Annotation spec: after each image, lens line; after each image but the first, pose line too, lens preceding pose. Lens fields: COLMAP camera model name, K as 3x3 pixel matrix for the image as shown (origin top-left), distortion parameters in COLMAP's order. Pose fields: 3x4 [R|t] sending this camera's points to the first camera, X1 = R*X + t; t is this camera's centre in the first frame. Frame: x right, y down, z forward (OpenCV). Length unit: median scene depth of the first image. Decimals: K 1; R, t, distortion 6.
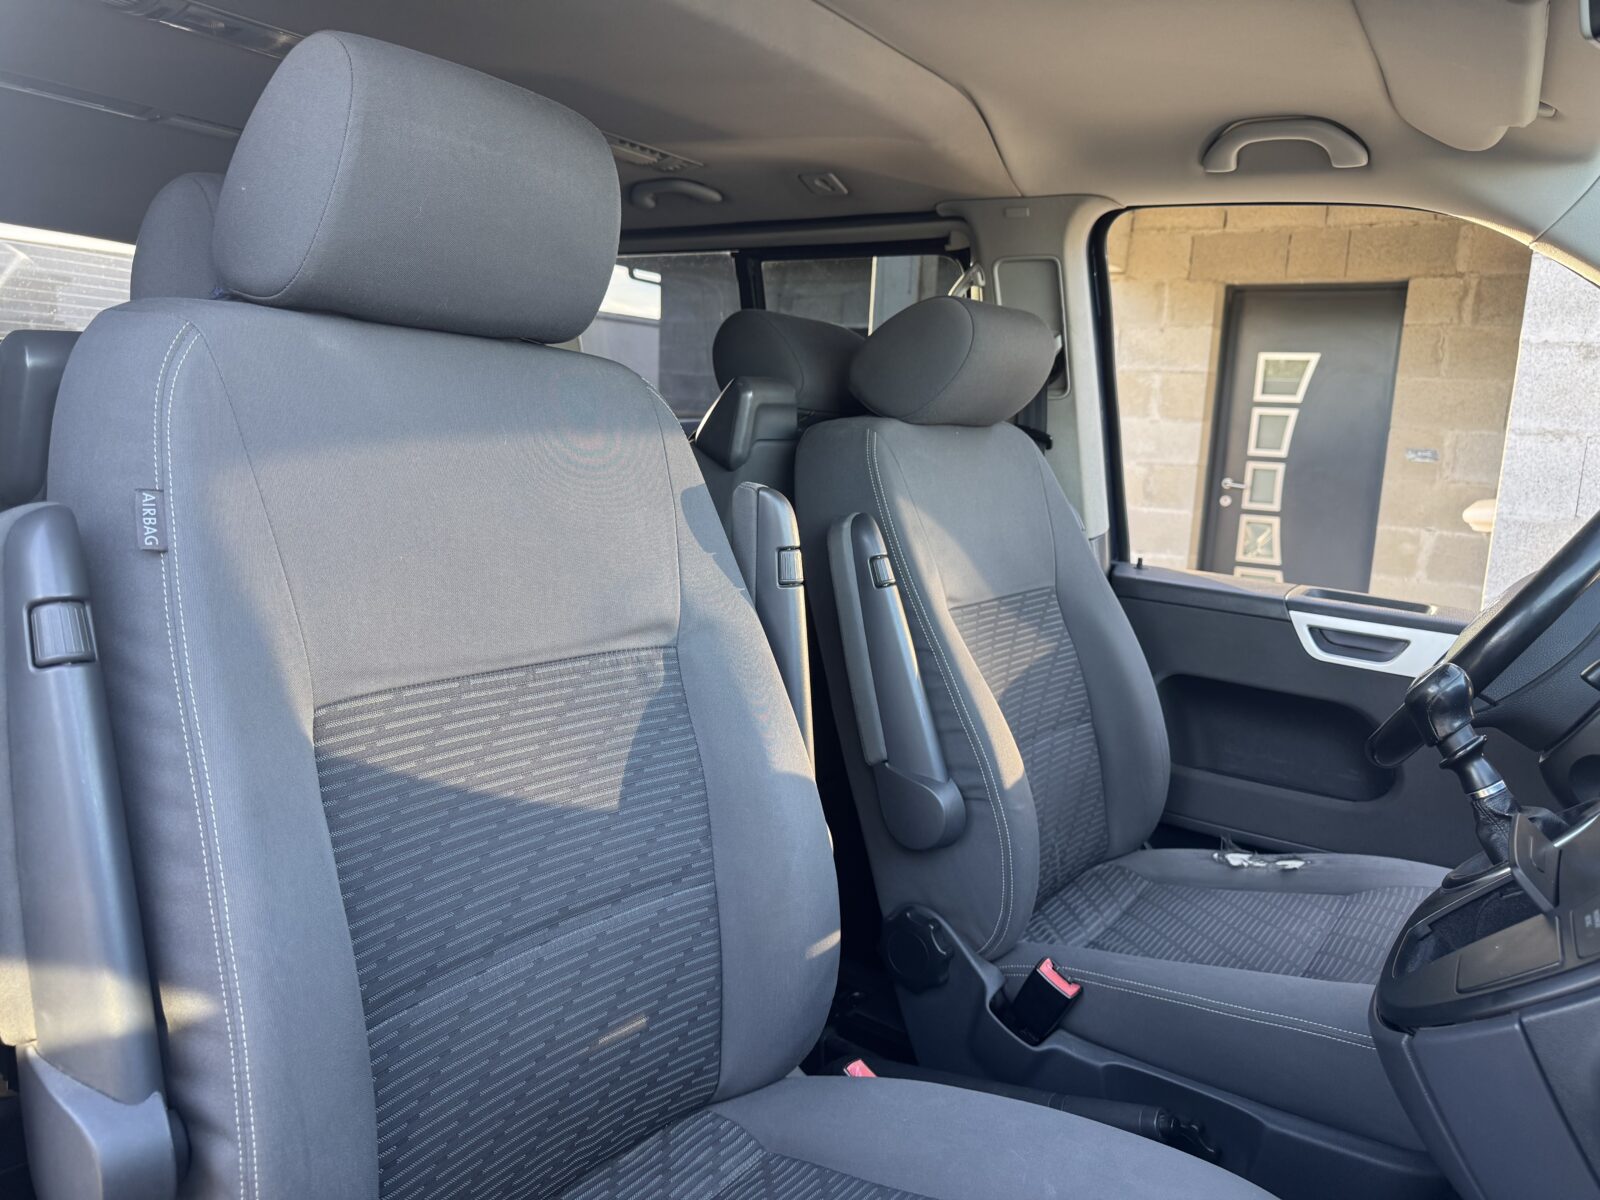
lens RADIAL K [[1131.8, 0, 803.3], [0, 1131.8, 589.8], [0, 0, 1]] dist [0.025362, -0.034092]
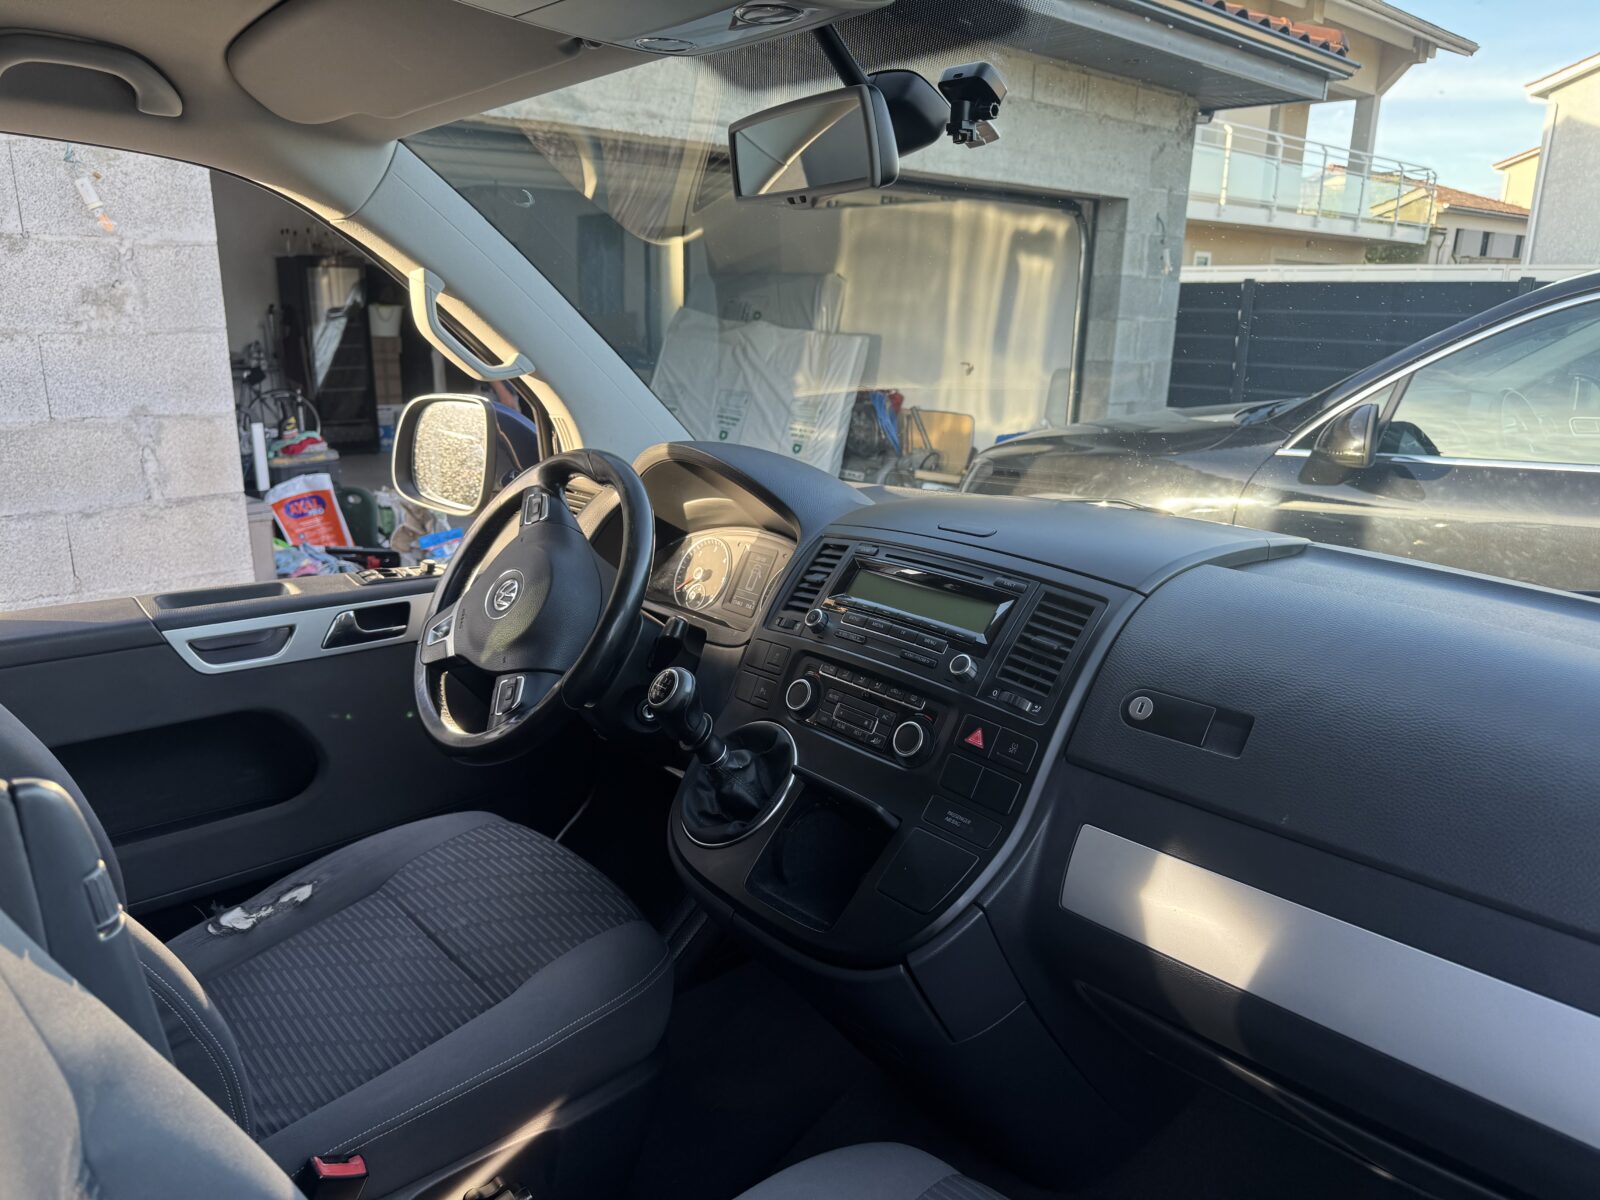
lens RADIAL K [[1131.8, 0, 786.5], [0, 1131.8, 606.5], [0, 0, 1]] dist [0.025362, -0.034092]
pose [[0.247743, -0.293629, 0.923258, -0.107123], [0.154261, 0.952764, 0.261619, -0.067045], [-0.956466, 0.077609, 0.281336, 0.135065]]
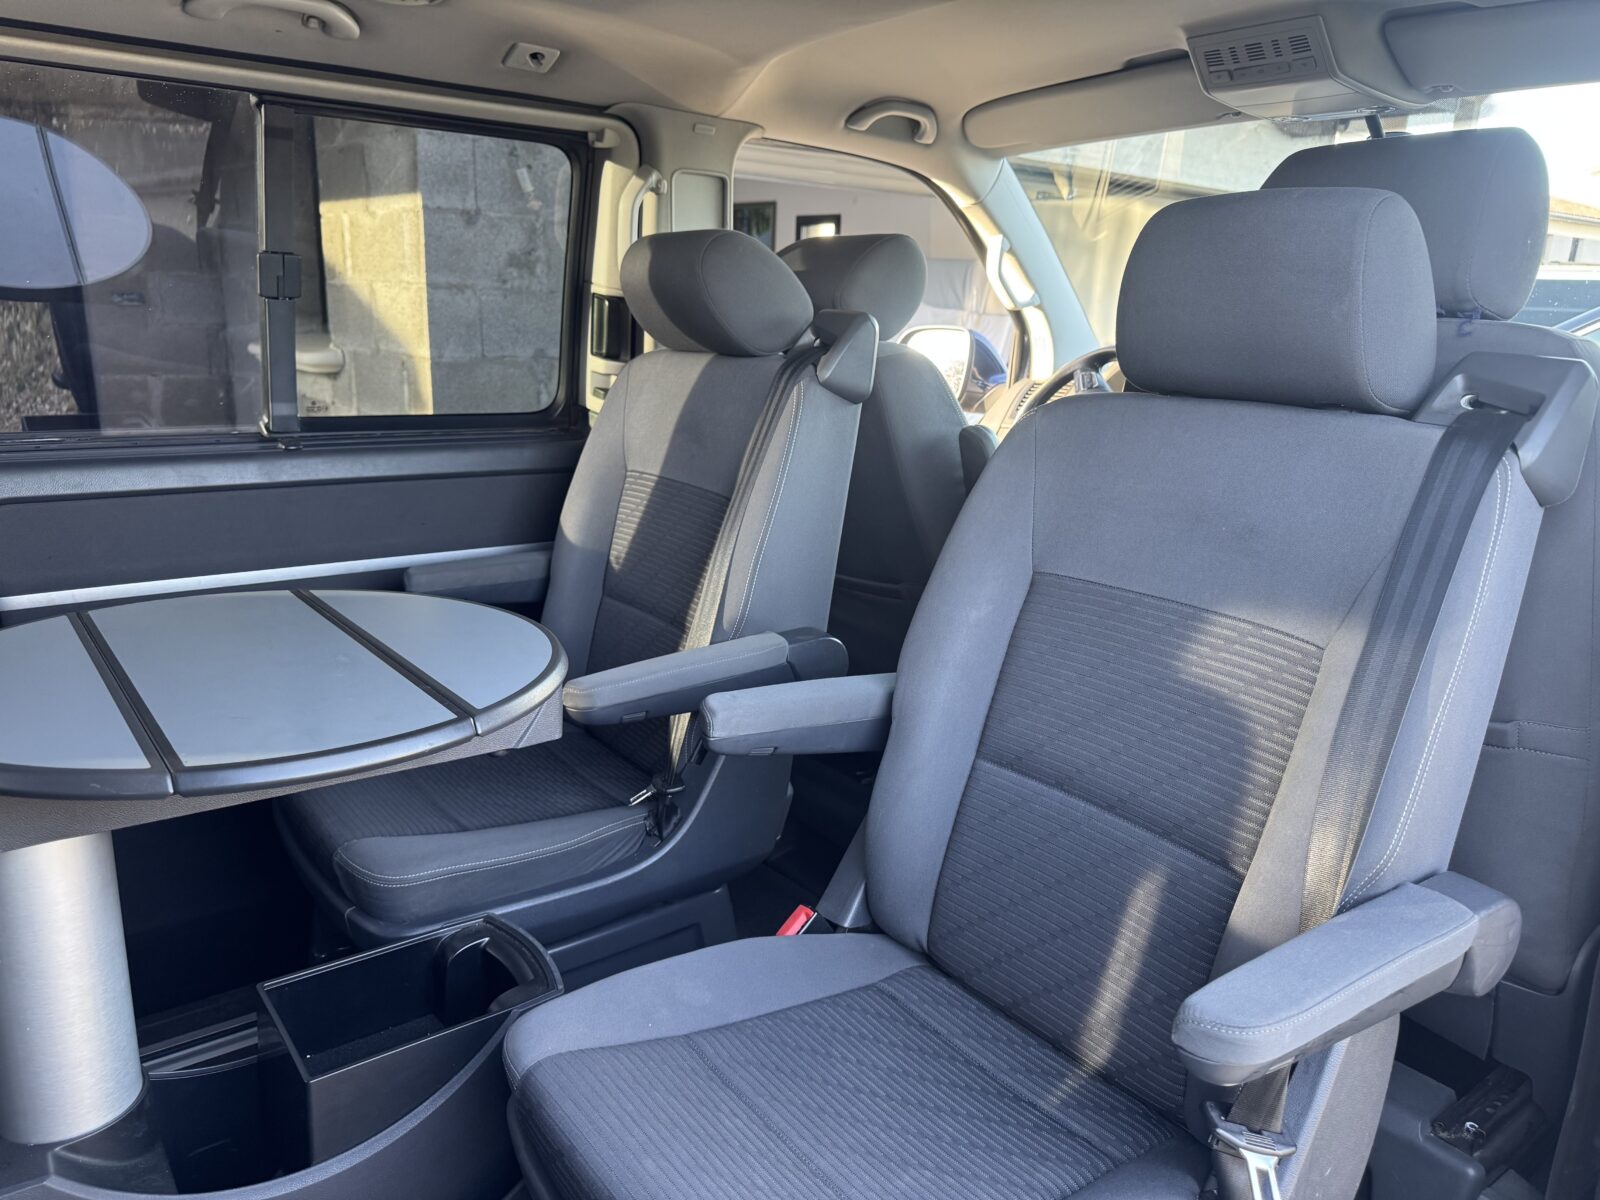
lens RADIAL K [[1131.8, 0, 794.6], [0, 1131.8, 592.5], [0, 0, 1]] dist [0.025362, -0.034092]
pose [[0.281282, -0.283728, 0.916722, -0.428907], [0.131981, 0.957652, 0.255899, -0.086856], [-0.950506, 0.049010, 0.306817, 0.300469]]
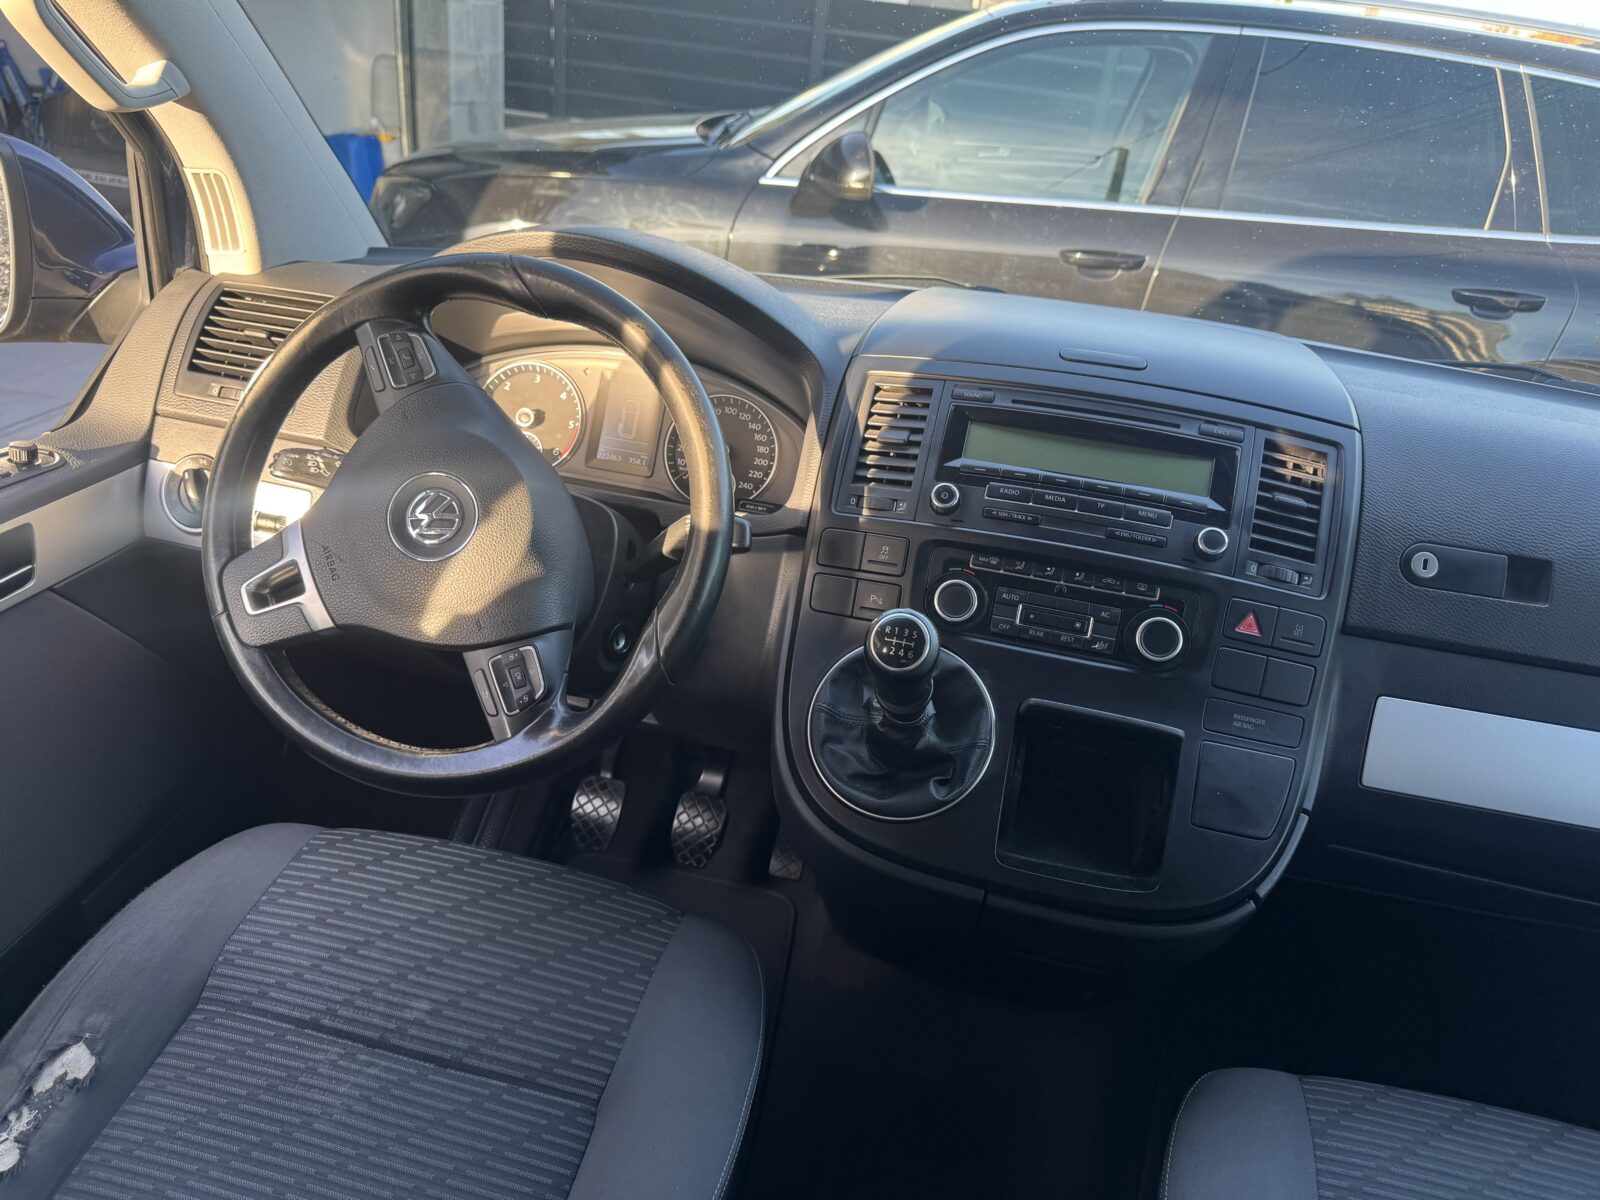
lens RADIAL K [[1131.8, 0, 789.0], [0, 1131.8, 615.5], [0, 0, 1]] dist [0.025362, -0.034092]
pose [[-0.367000, -0.503924, 0.781902, 0.006082], [0.034173, 0.832684, 0.552692, -0.094959], [-0.929593, 0.229558, -0.288375, 0.339062]]
